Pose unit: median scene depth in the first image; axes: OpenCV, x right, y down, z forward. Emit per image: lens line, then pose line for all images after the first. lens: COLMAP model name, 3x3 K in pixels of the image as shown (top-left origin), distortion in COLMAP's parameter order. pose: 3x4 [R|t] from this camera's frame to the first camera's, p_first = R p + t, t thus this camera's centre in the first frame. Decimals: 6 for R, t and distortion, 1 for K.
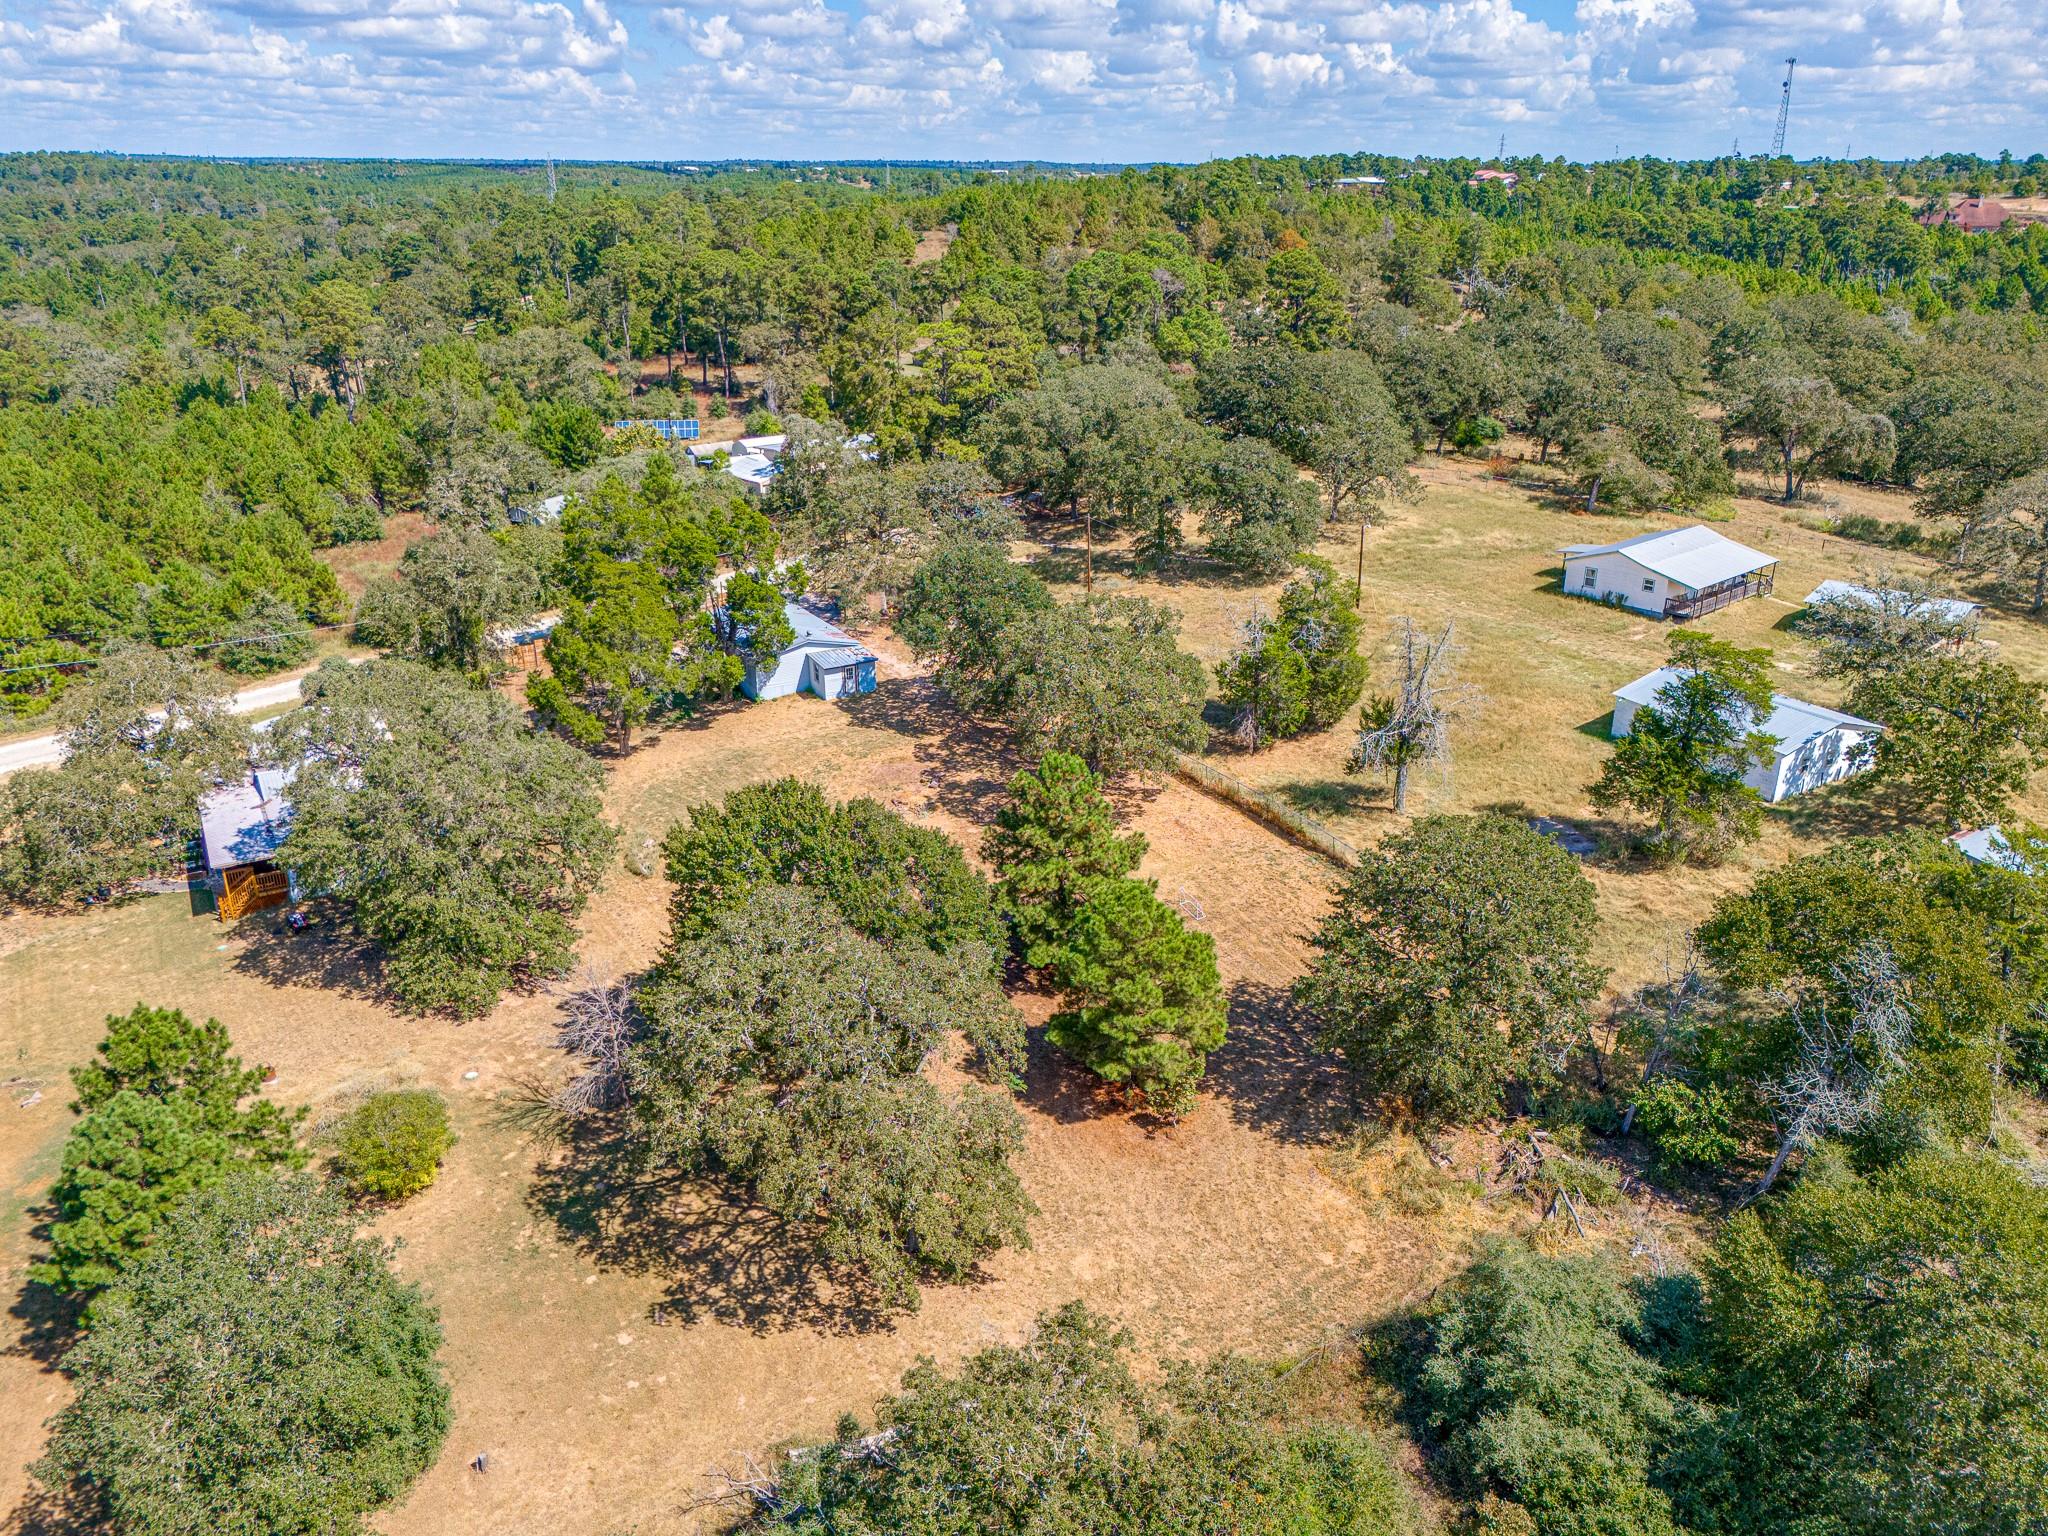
lens RADIAL K [[1499.3, 0, 1011.6], [0, 1499.3, 773.3], [0, 0, 1]] dist [0.057364, -0.036821]
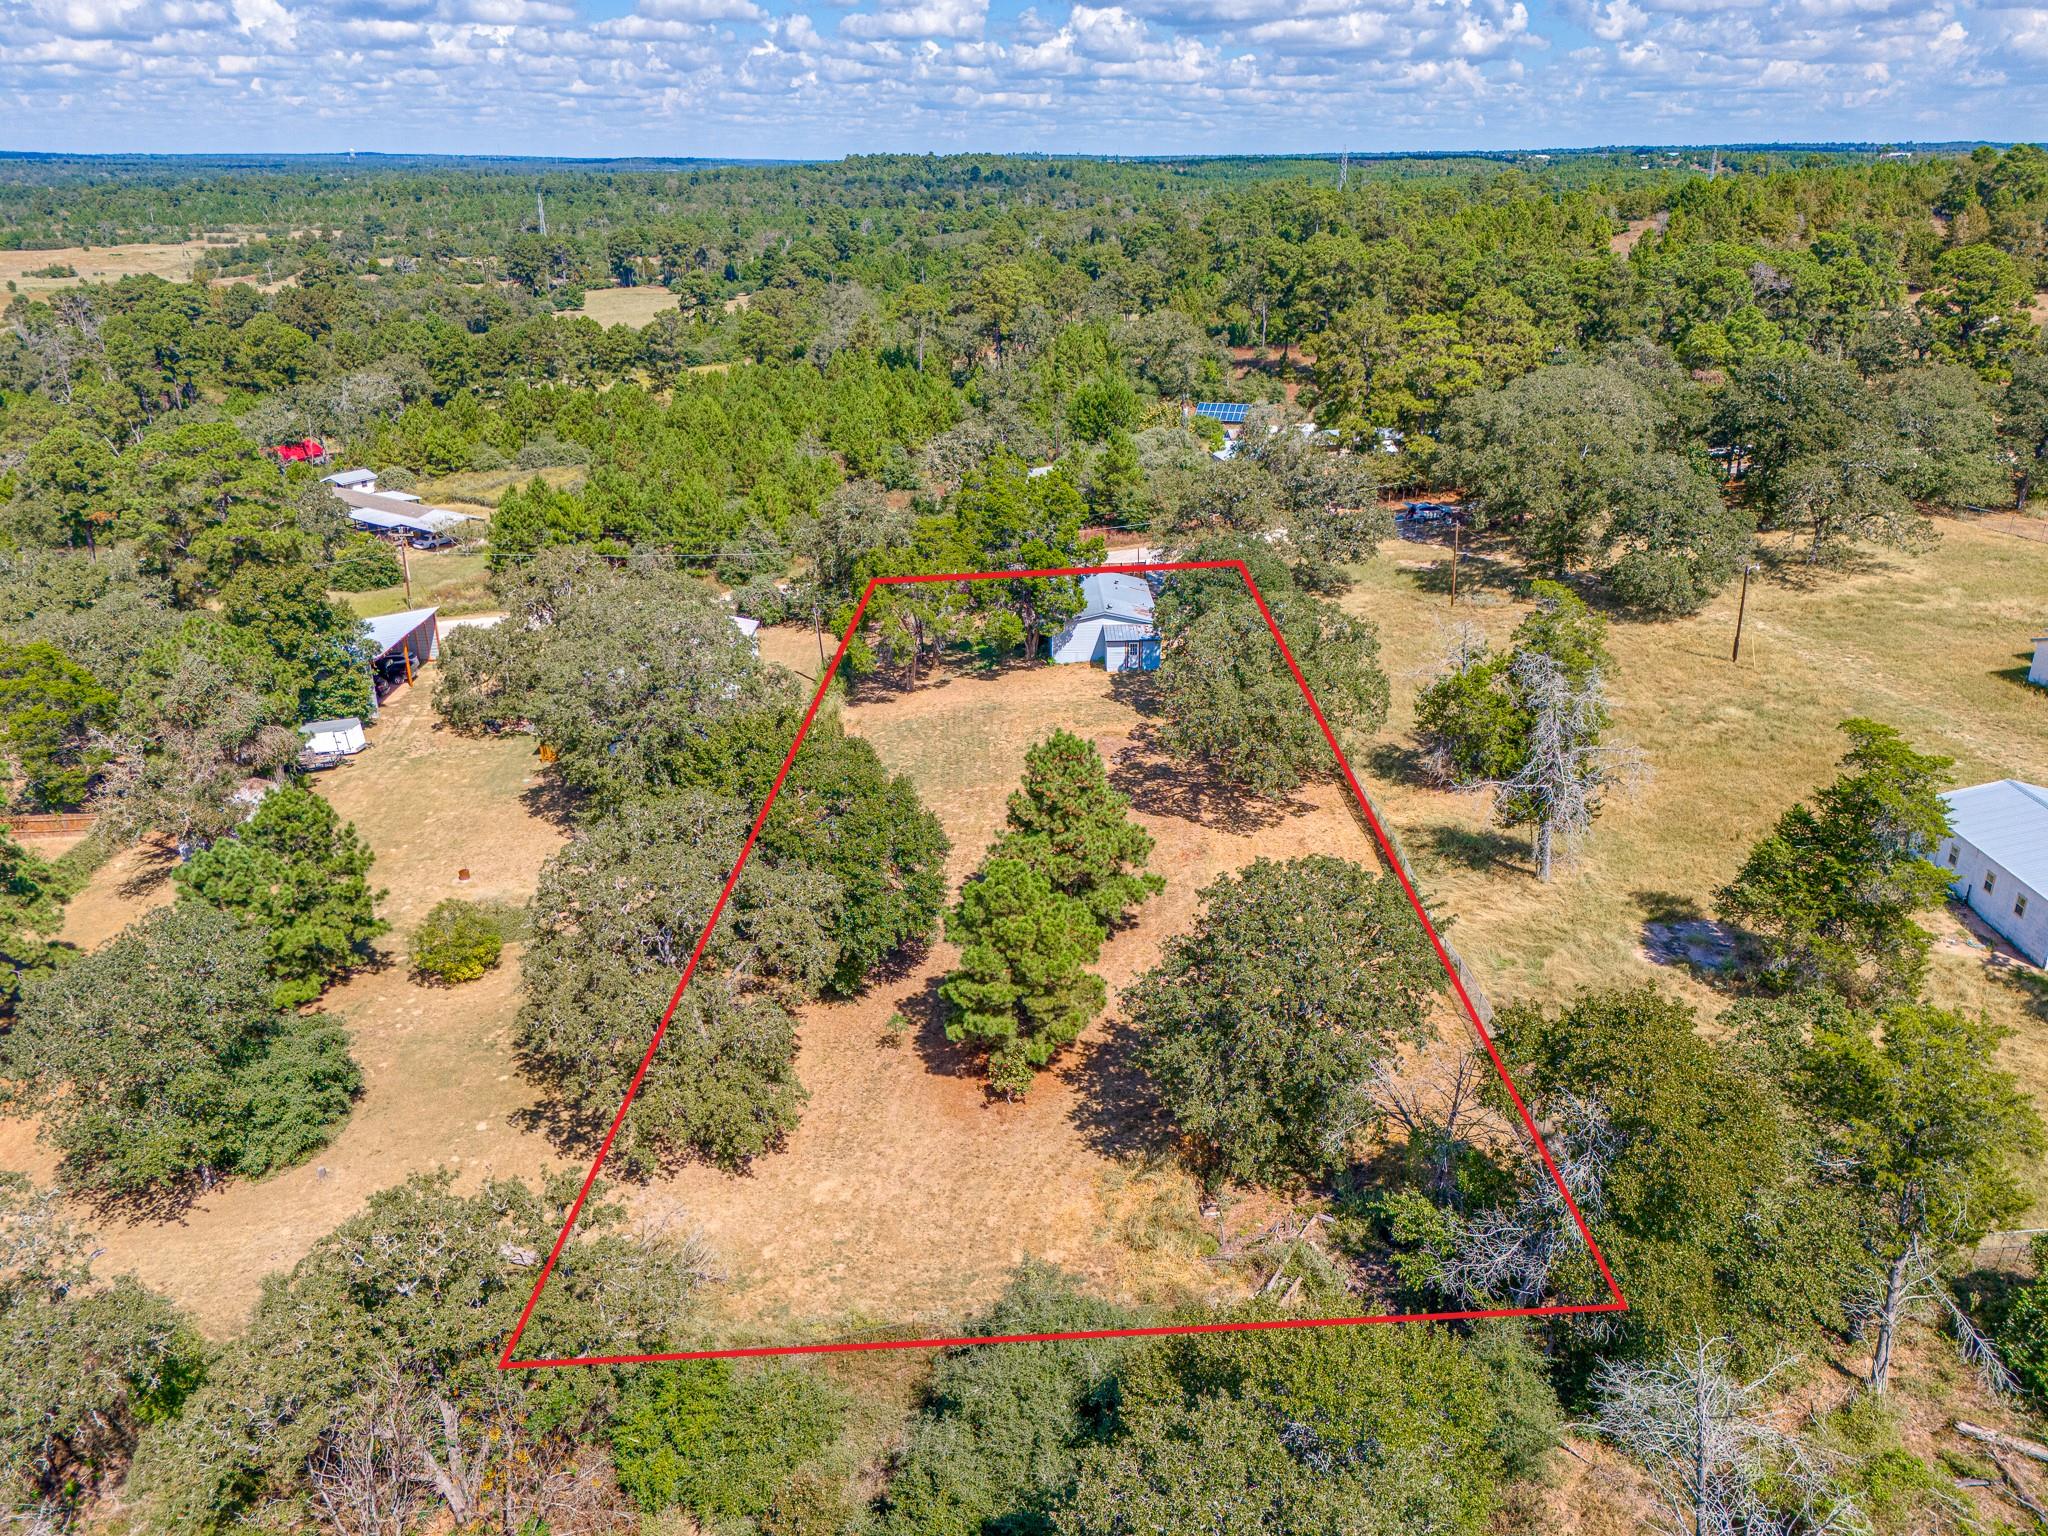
lens RADIAL K [[1501.3, 0, 1015.4], [0, 1501.3, 766.5], [0, 0, 1]] dist [0.057982, -0.044258]
pose [[0.868547, 0.178581, -0.462316, 0.186916], [-0.177978, 0.982989, 0.045339, -0.011881], [0.462548, 0.042903, 0.885556, 0.033426]]
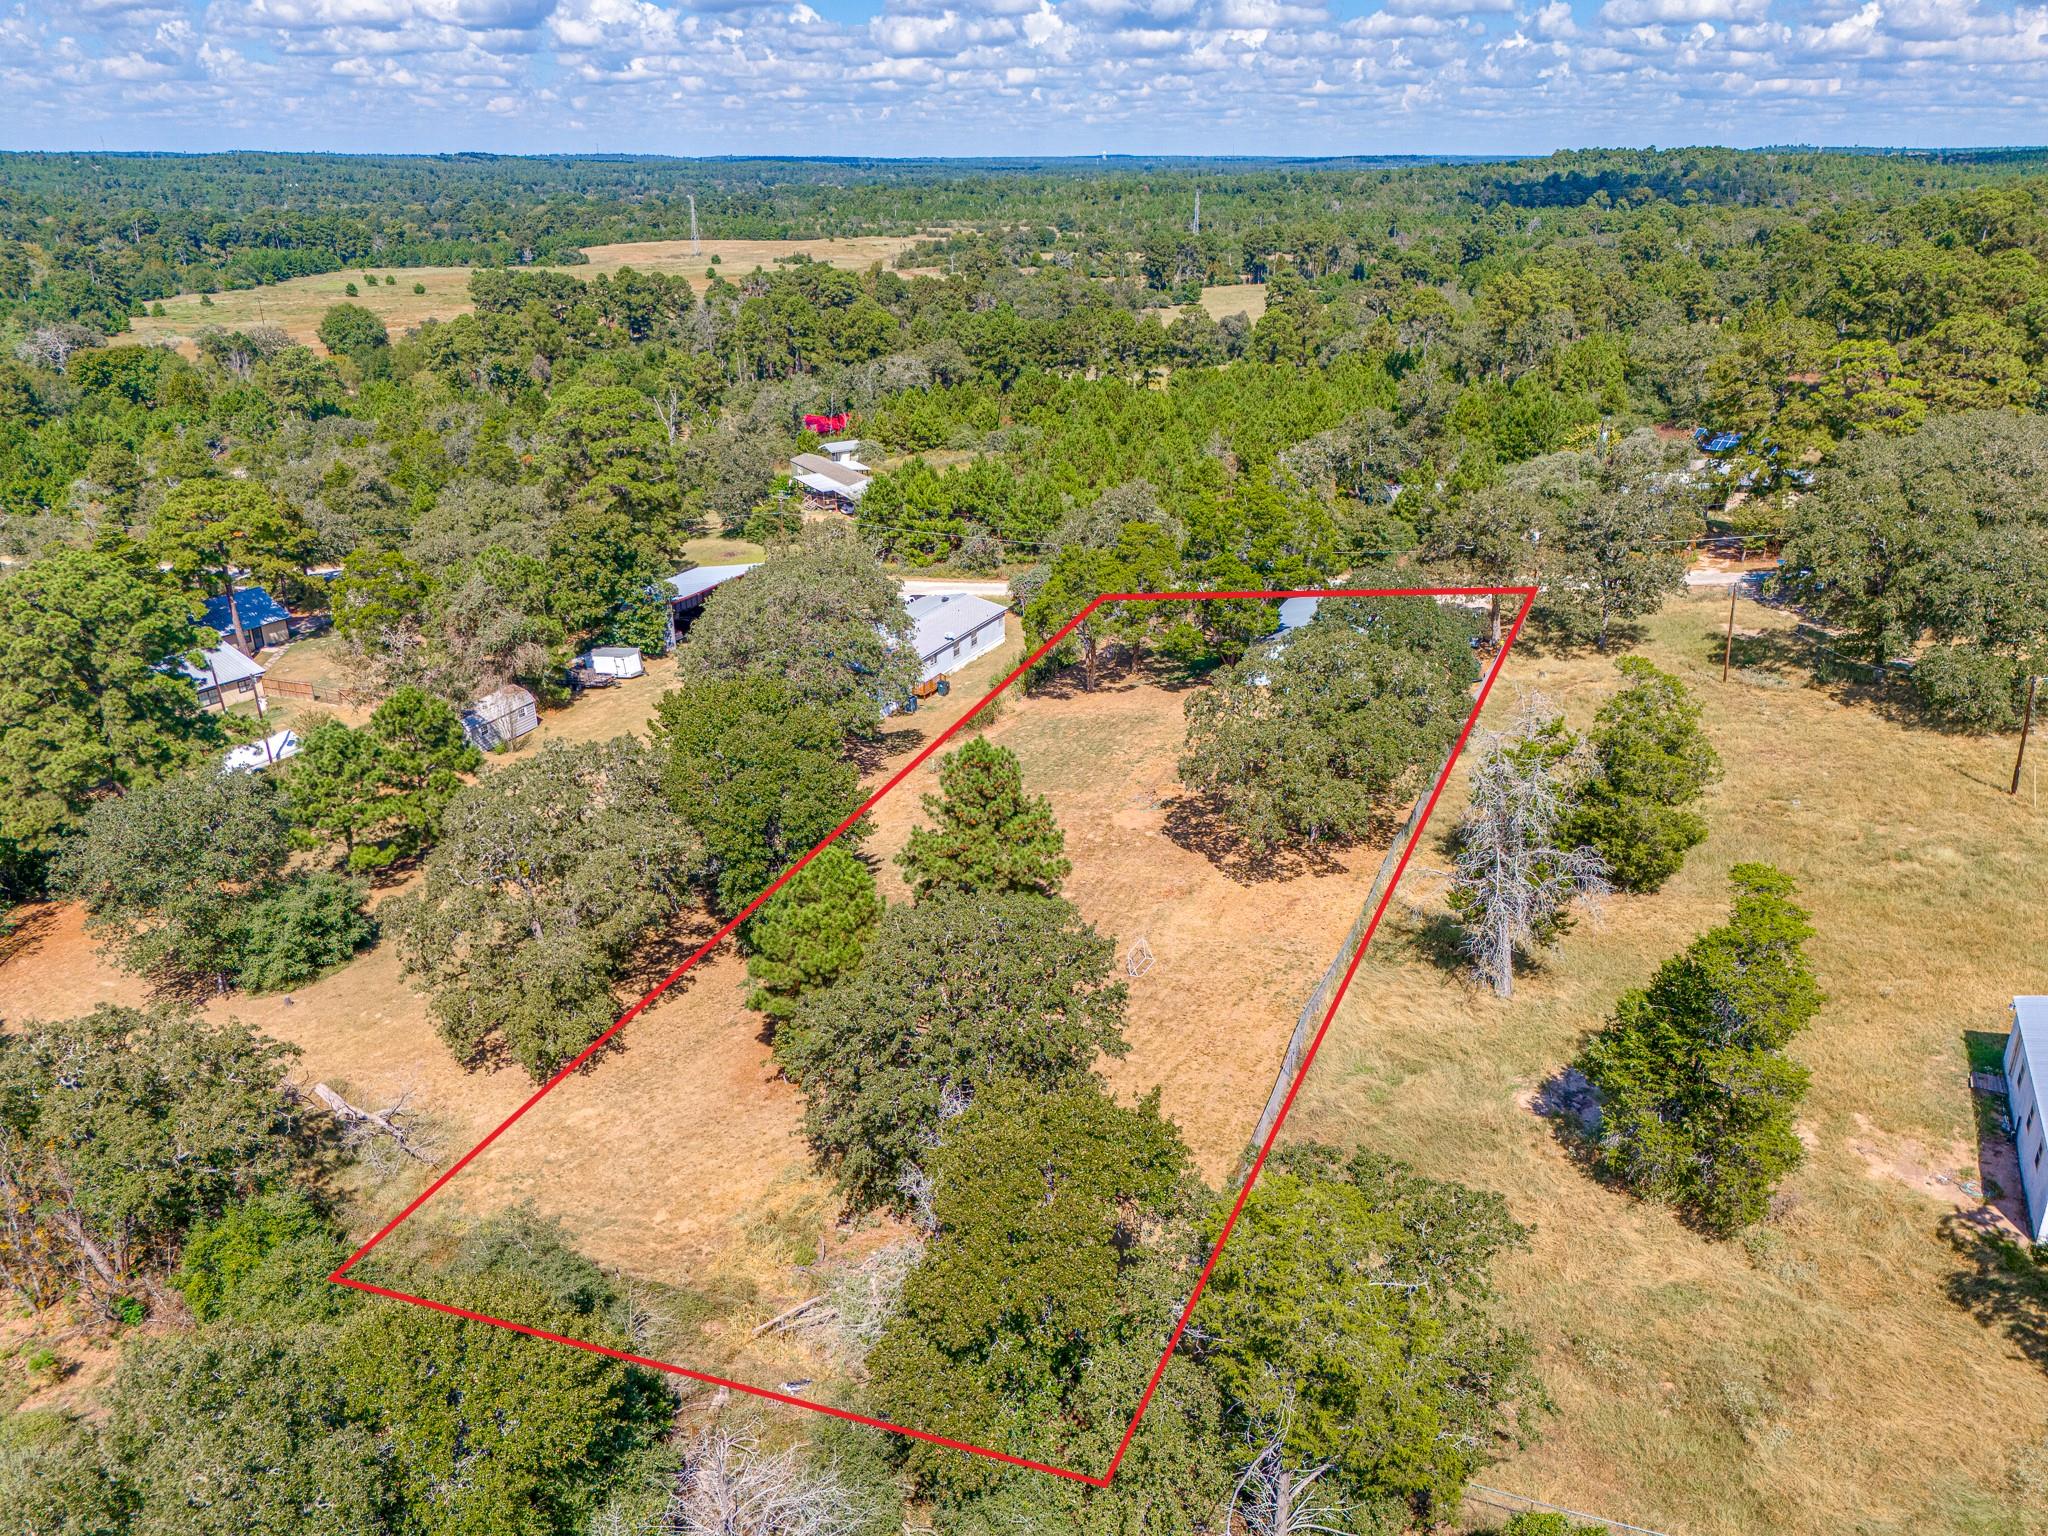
lens RADIAL K [[1501.3, 0, 1015.4], [0, 1501.3, 766.5], [0, 0, 1]] dist [0.057982, -0.044258]
pose [[0.576522, 0.298766, -0.760501, 0.320176], [-0.297952, 0.943535, 0.144800, -0.057991], [0.760820, 0.143112, 0.632986, 0.149494]]
